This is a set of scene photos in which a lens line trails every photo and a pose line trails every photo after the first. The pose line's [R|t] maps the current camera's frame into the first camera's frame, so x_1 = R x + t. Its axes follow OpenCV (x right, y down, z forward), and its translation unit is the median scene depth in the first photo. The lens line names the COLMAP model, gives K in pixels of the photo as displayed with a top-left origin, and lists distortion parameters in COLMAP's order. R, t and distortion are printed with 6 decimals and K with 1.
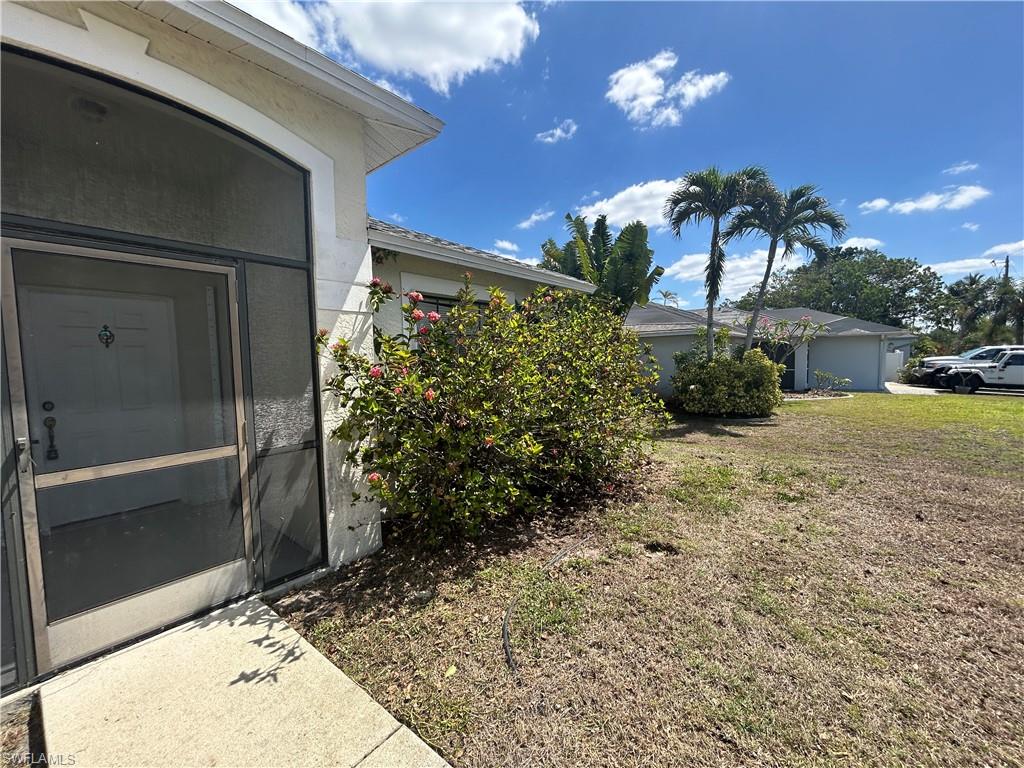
lens RADIAL K [[421.9, 0, 512.0], [0, 421.9, 384.0], [0, 0, 1]] dist [0.010780, -0.000010]
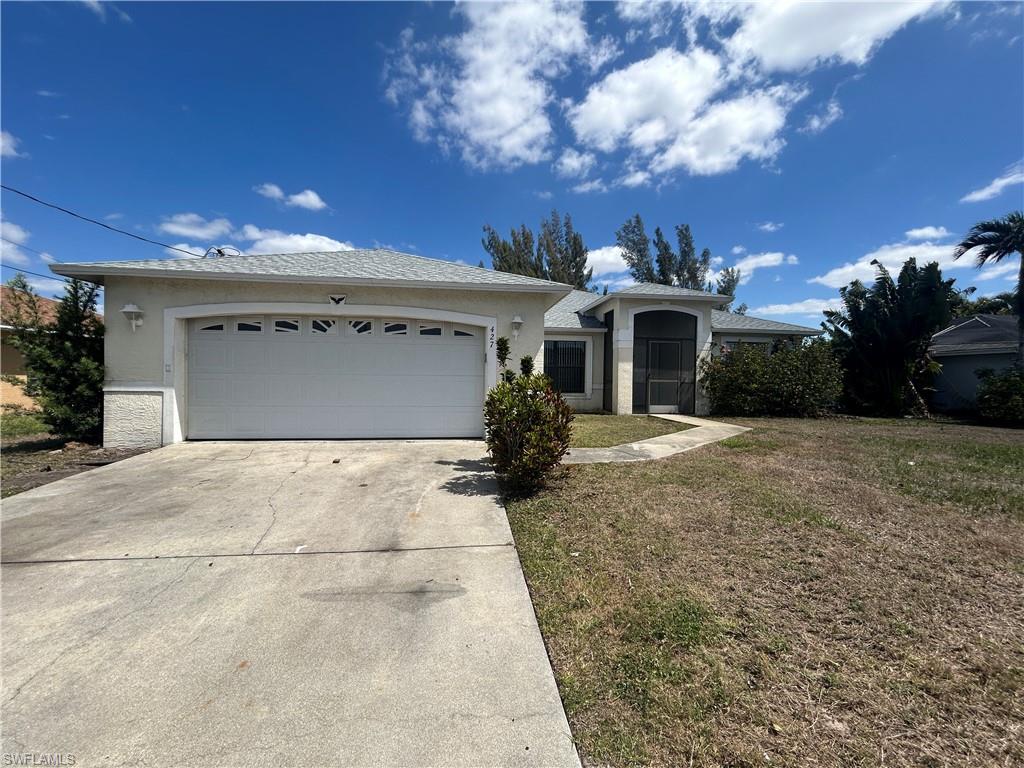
lens RADIAL K [[421.9, 0, 512.0], [0, 421.9, 384.0], [0, 0, 1]] dist [0.010780, -0.000010]
pose [[0.725890, 0.040057, -0.686643, 1.054393], [-0.070859, 0.997346, -0.016726, 0.347457], [0.684151, 0.060796, 0.726802, -3.149690]]
